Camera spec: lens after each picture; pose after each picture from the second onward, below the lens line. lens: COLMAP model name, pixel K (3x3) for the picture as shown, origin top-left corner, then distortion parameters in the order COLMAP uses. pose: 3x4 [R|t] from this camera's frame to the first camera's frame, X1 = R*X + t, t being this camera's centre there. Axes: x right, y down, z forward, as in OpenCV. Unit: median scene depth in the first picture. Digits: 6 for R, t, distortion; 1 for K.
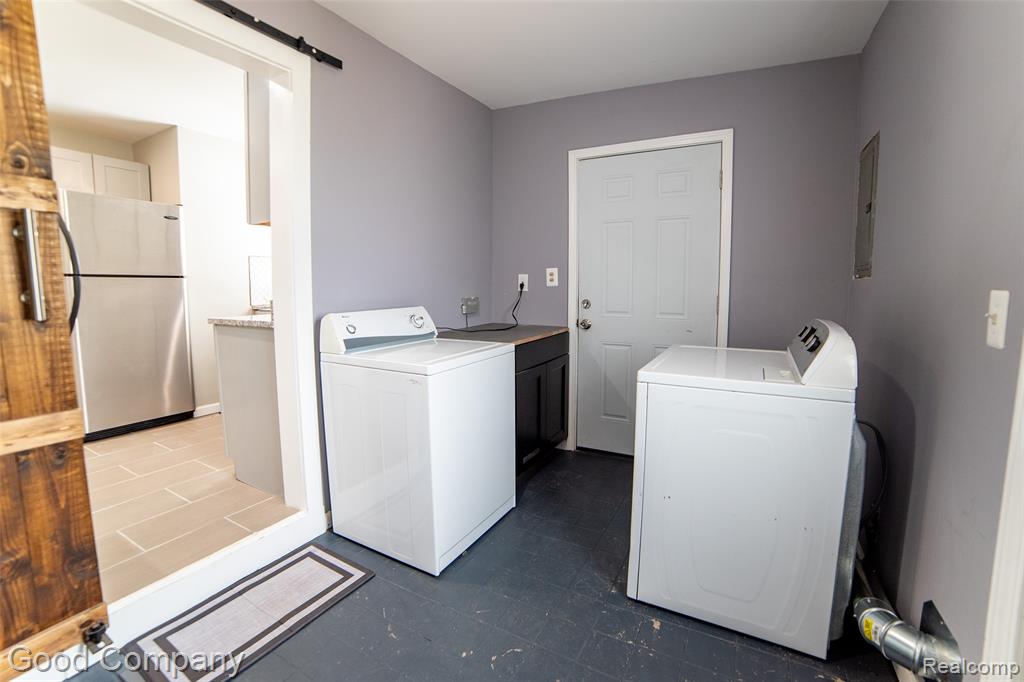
lens RADIAL K [[436.9, 0, 520.7], [0, 436.9, 339.9], [0, 0, 1]] dist [-0.105022, 0.035118]
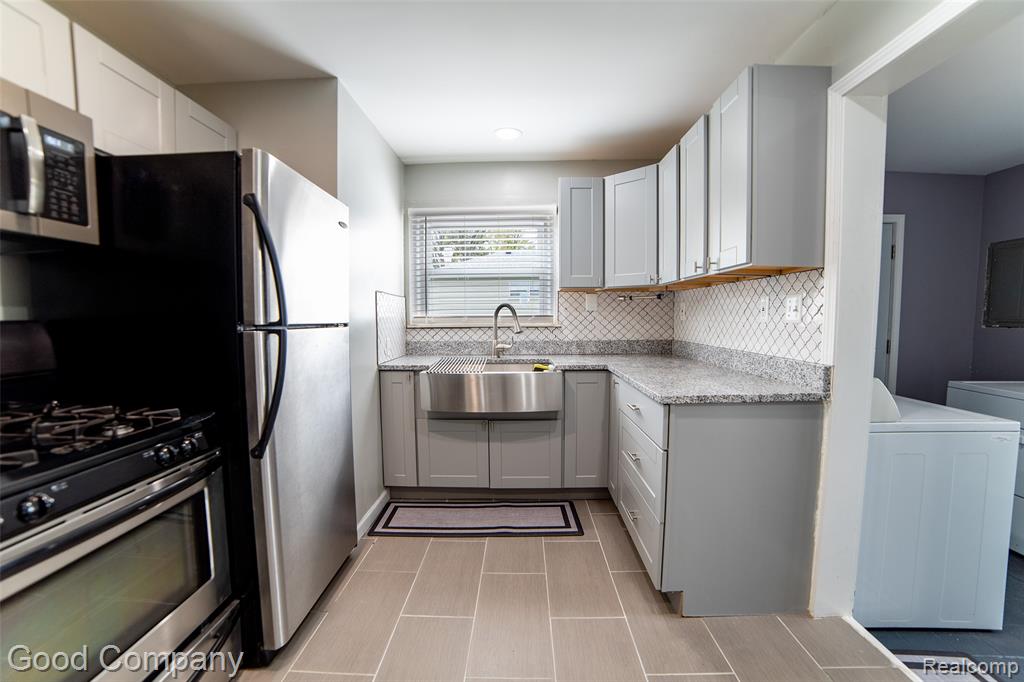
lens RADIAL K [[436.9, 0, 520.7], [0, 436.9, 339.9], [0, 0, 1]] dist [-0.105022, 0.035118]
pose [[0.877165, -0.029996, 0.479251, -1.347176], [0.059084, 0.997205, -0.045725, -0.130029], [-0.476540, 0.068425, 0.876486, 0.520514]]
